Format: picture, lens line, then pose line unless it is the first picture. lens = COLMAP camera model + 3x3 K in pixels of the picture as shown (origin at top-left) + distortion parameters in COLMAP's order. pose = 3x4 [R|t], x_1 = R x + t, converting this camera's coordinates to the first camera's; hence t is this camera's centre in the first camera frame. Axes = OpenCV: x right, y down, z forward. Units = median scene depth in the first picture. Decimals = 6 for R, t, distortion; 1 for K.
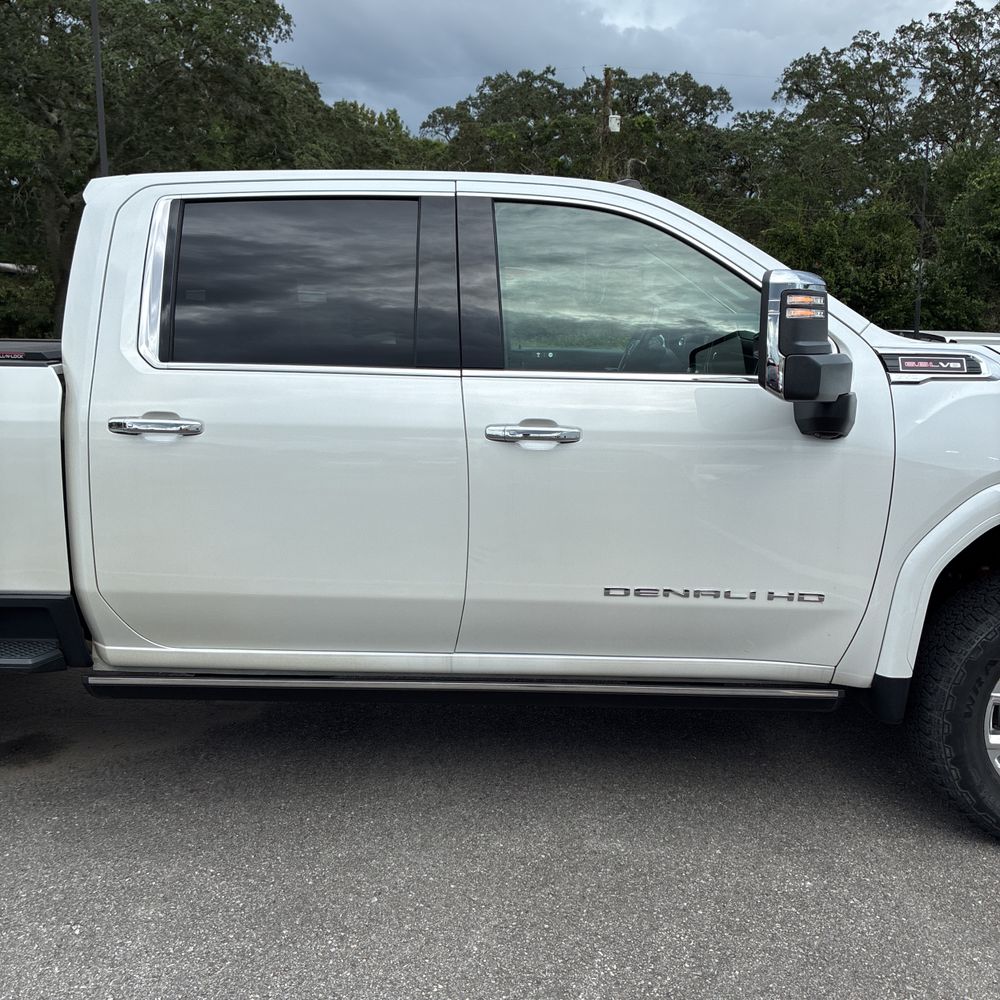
lens RADIAL K [[1015.3, 0, 501.1], [0, 1015.3, 505.7], [0, 0, 1]] dist [0.025704, 0.000000]
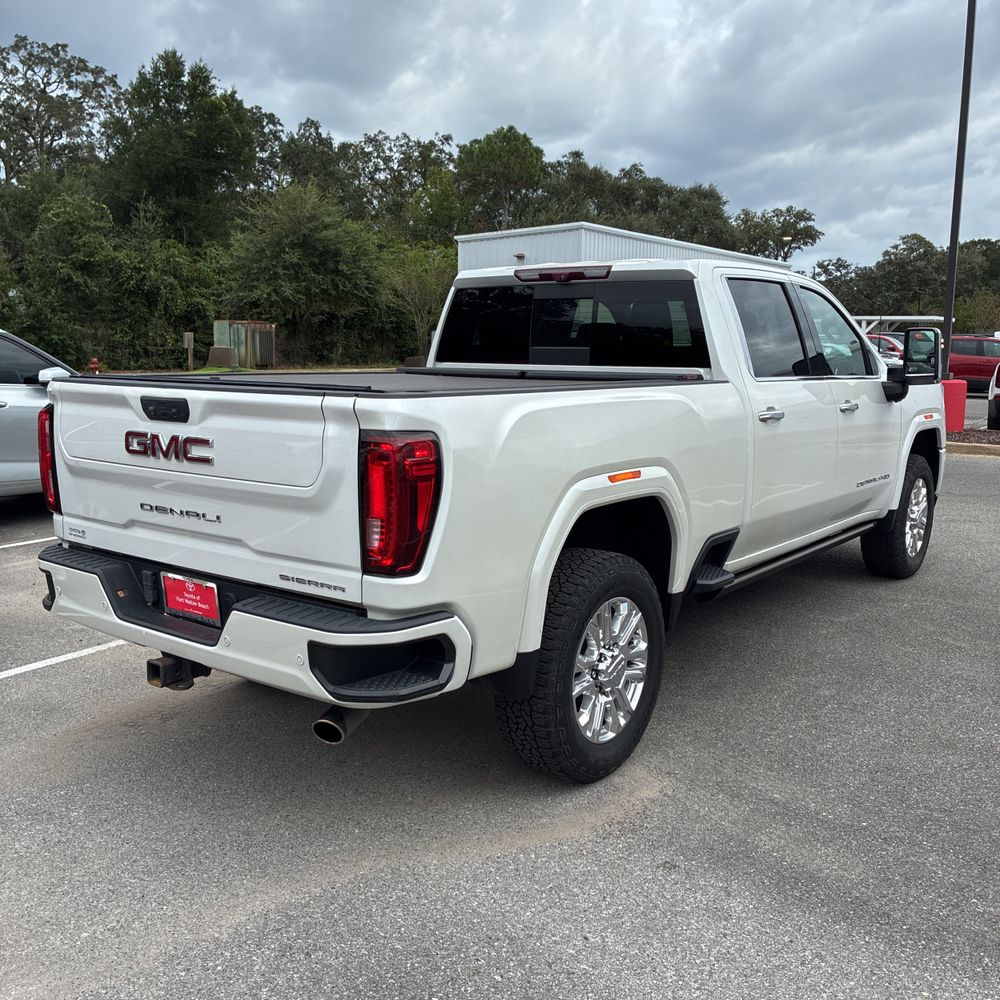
lens RADIAL K [[1015.3, 0, 497.5], [0, 1015.3, 501.4], [0, 0, 1]] dist [0.025704, 0.000000]
pose [[0.595237, -0.128574, 0.793197, -0.122322], [0.149375, 0.987615, 0.047993, -0.005421], [-0.789544, 0.089917, 0.607070, 0.022274]]
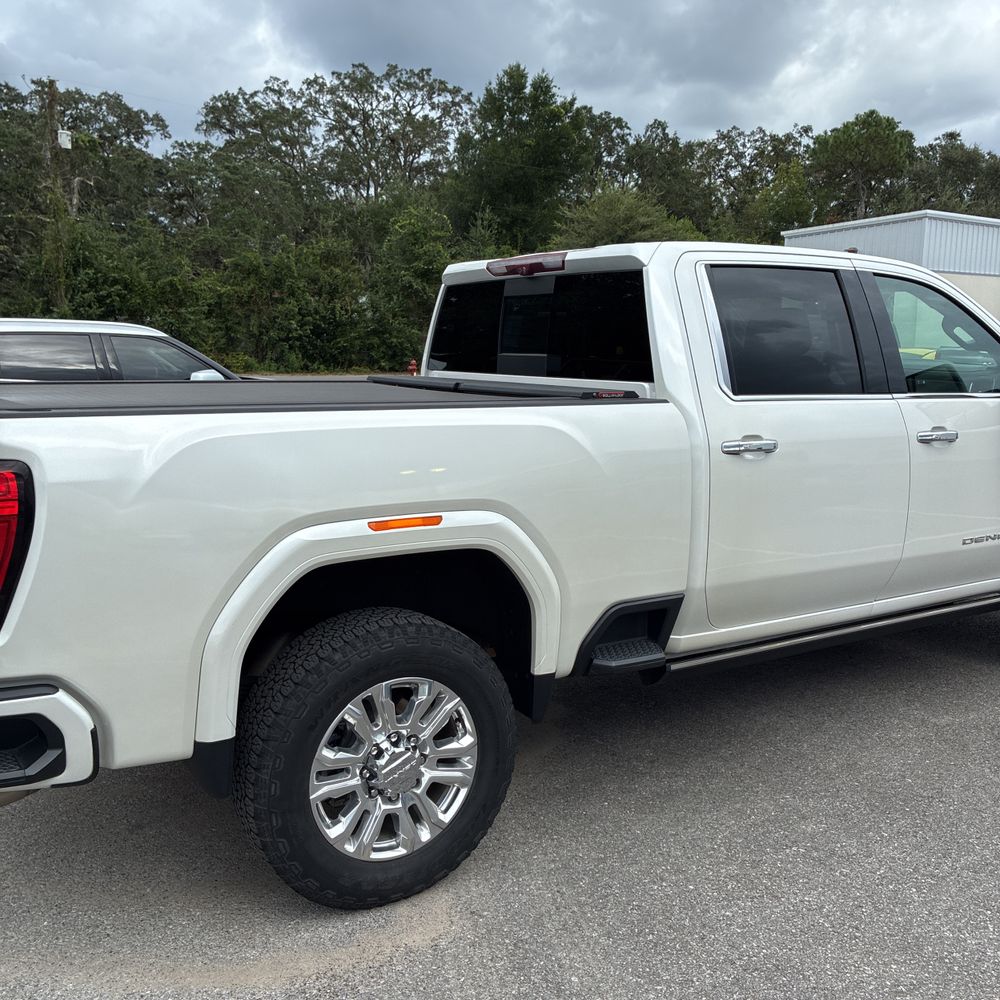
lens RADIAL K [[1015.3, 0, 493.7], [0, 1015.3, 498.0], [0, 0, 1]] dist [0.025704, 0.000000]
pose [[0.835743, -0.084977, 0.542506, -0.080836], [0.101881, 0.994796, -0.001128, -0.002906], [-0.539587, 0.056214, 0.840051, 0.007728]]
